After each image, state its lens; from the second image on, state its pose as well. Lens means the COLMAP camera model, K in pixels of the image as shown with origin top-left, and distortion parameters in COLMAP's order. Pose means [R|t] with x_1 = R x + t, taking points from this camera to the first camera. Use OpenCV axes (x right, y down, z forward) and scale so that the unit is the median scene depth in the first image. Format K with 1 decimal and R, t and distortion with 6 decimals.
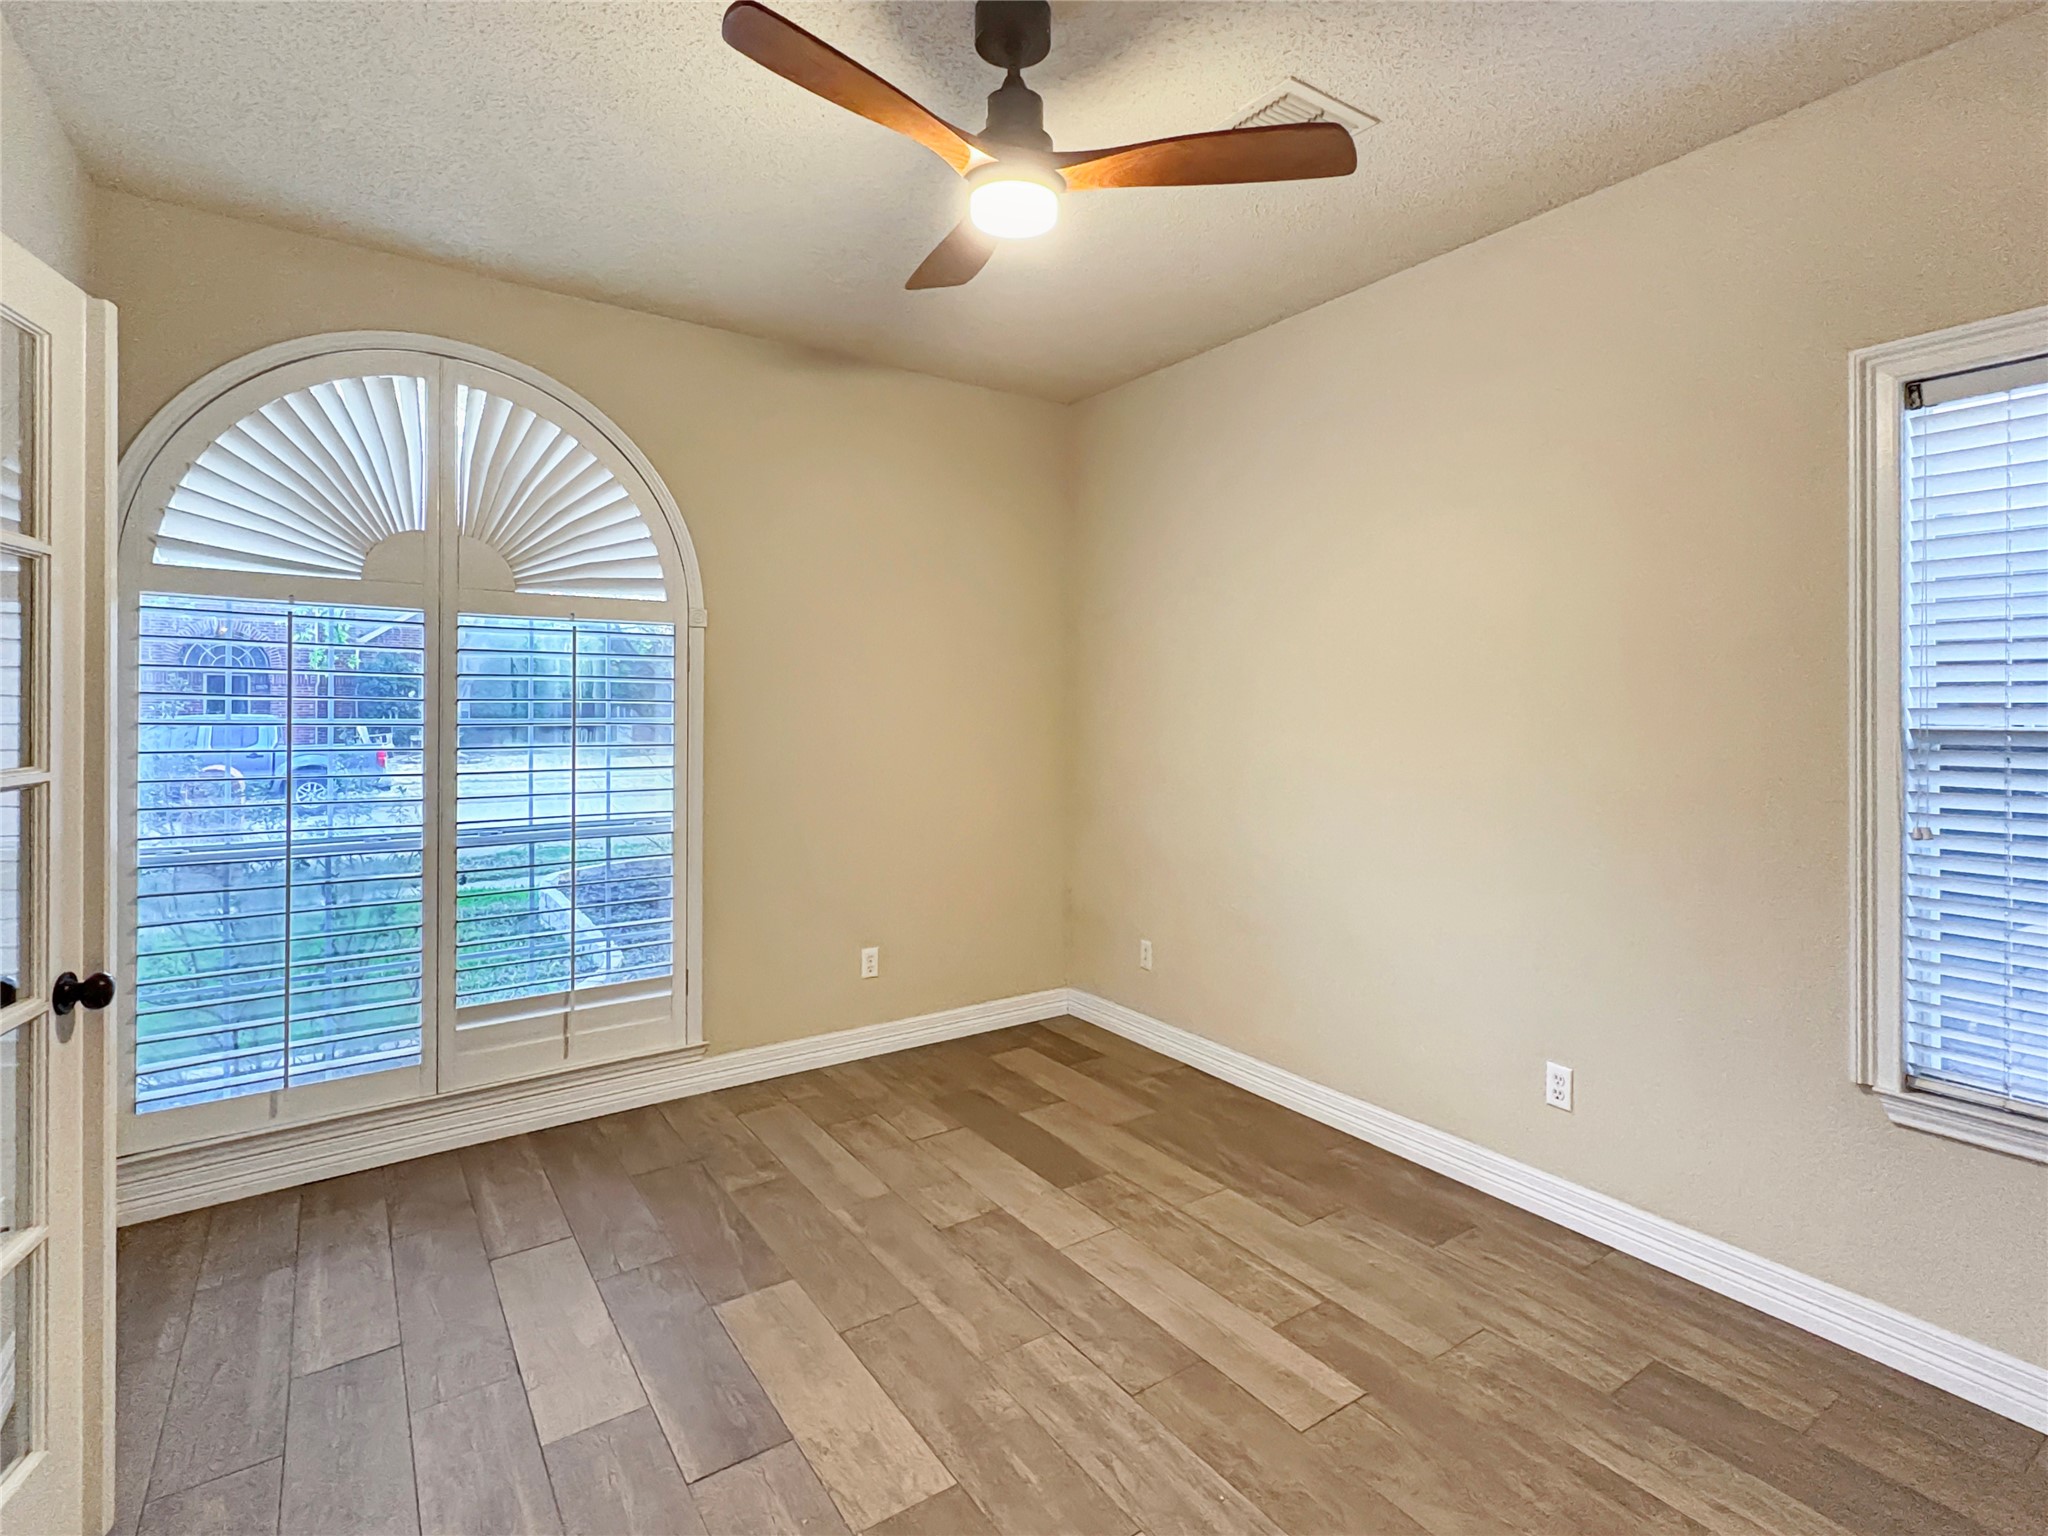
lens RADIAL K [[1045.0, 0, 1024.2], [0, 1045.0, 701.2], [0, 0, 1]] dist [0.020791, -0.000402]
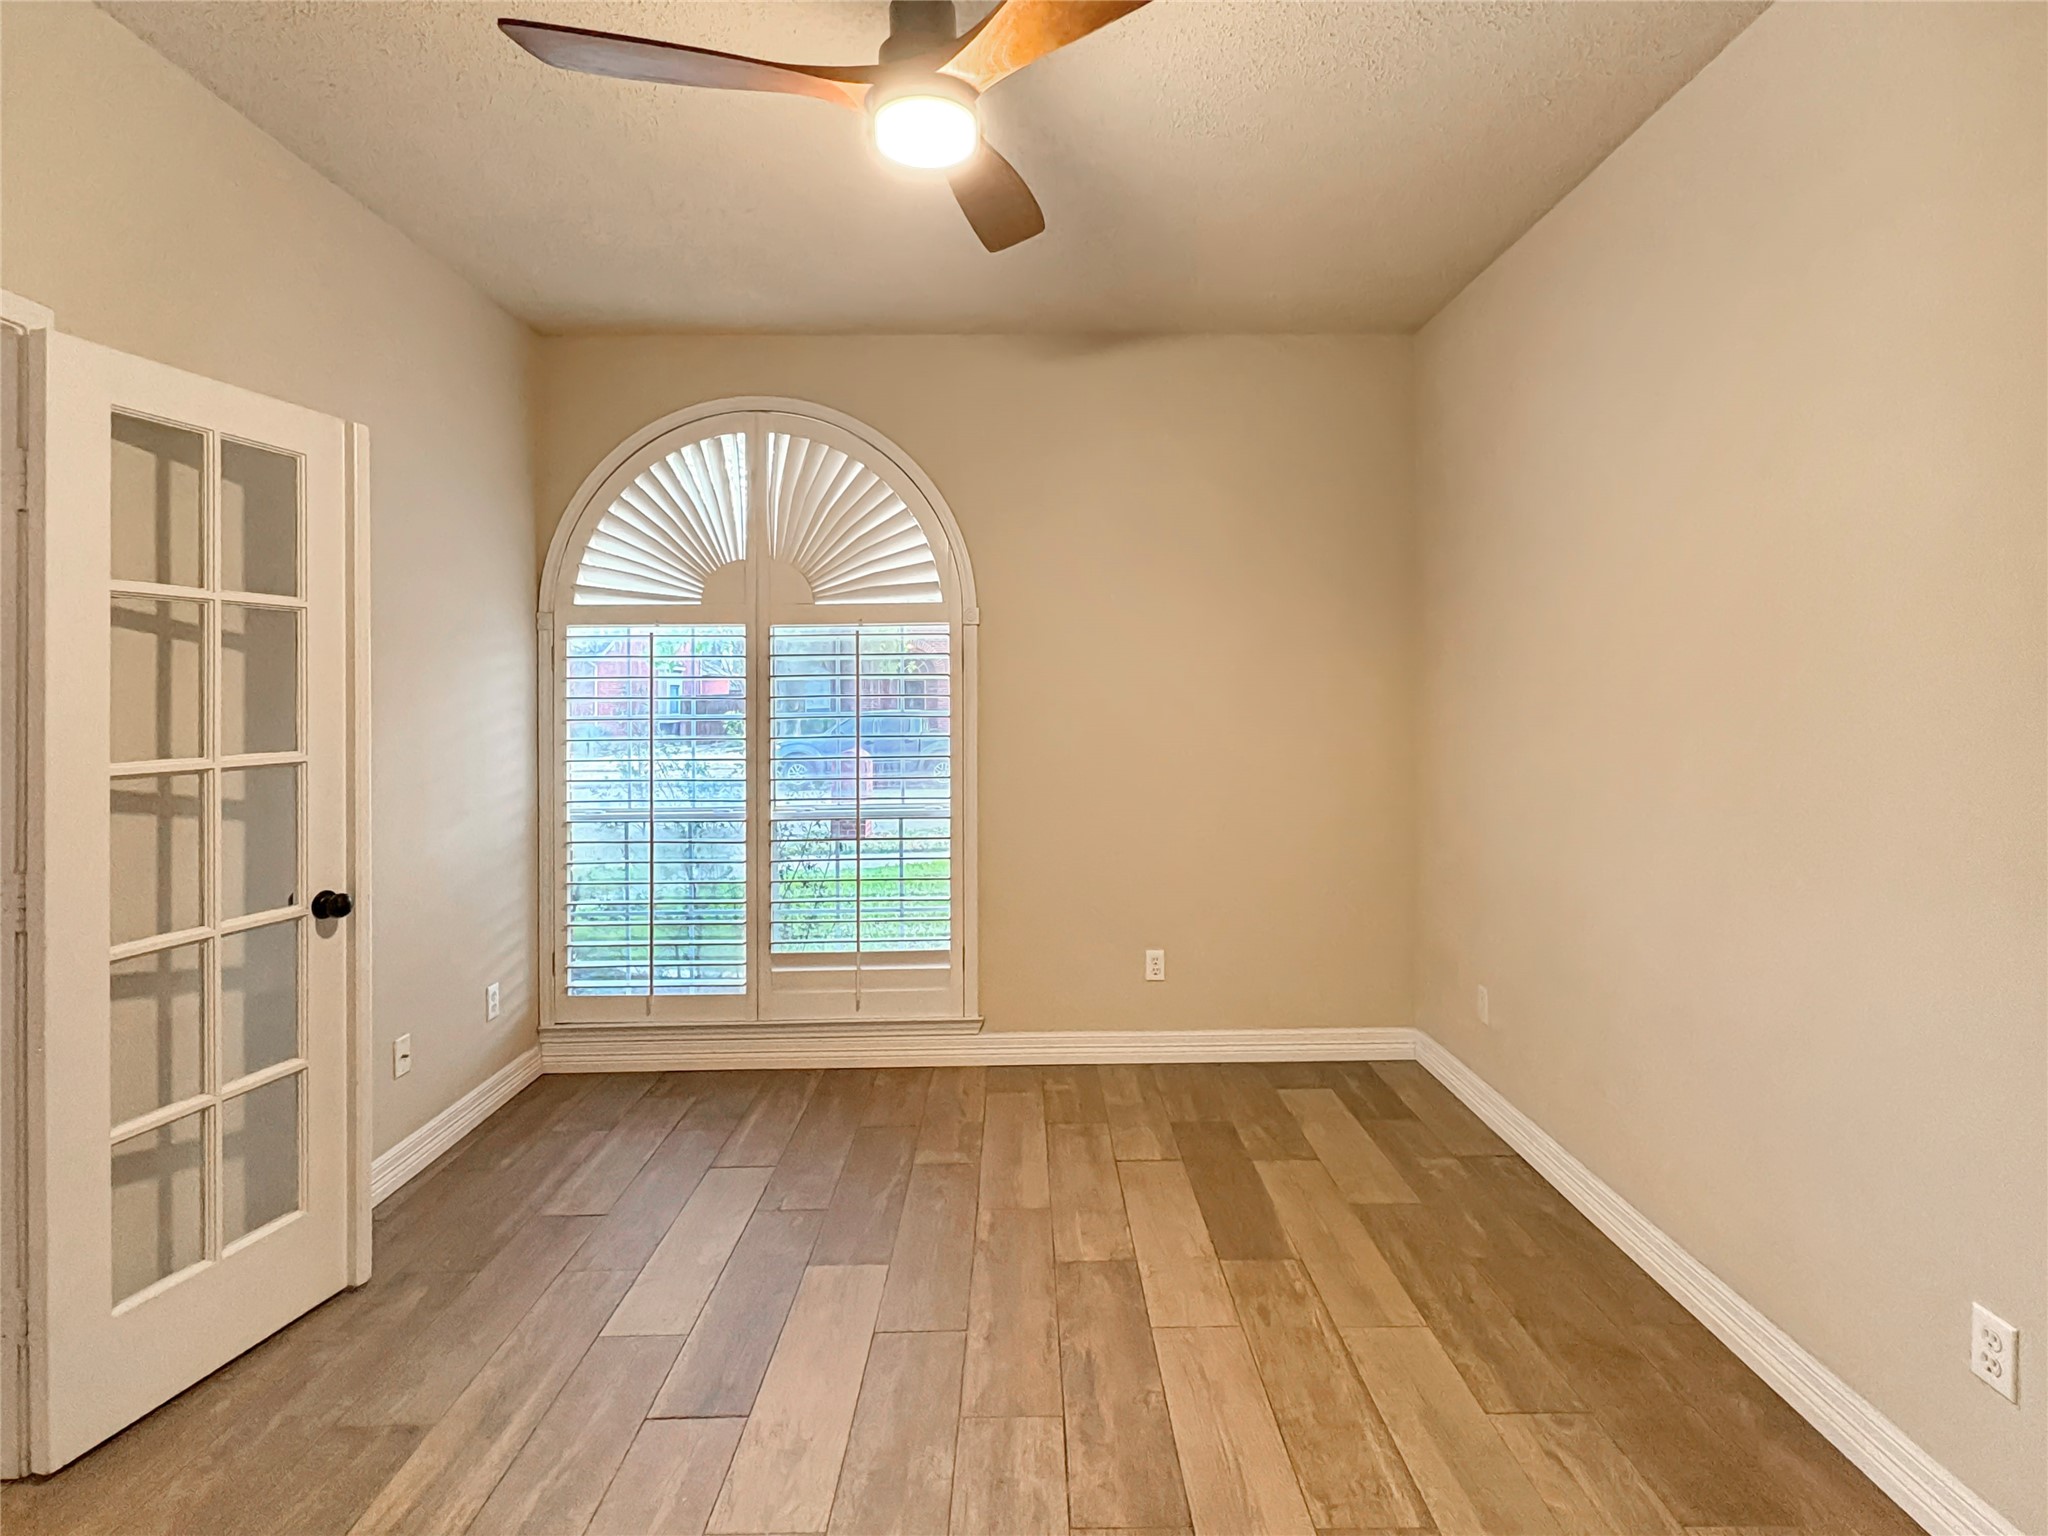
lens RADIAL K [[1001.7, 0, 1029.0], [0, 1001.7, 711.4], [0, 0, 1]] dist [0.006069, -0.000930]
pose [[0.812068, -0.010011, -0.583477, 0.372616], [0.019953, 0.999745, 0.010618, 0.008647], [0.583222, -0.020265, 0.812060, 0.248588]]
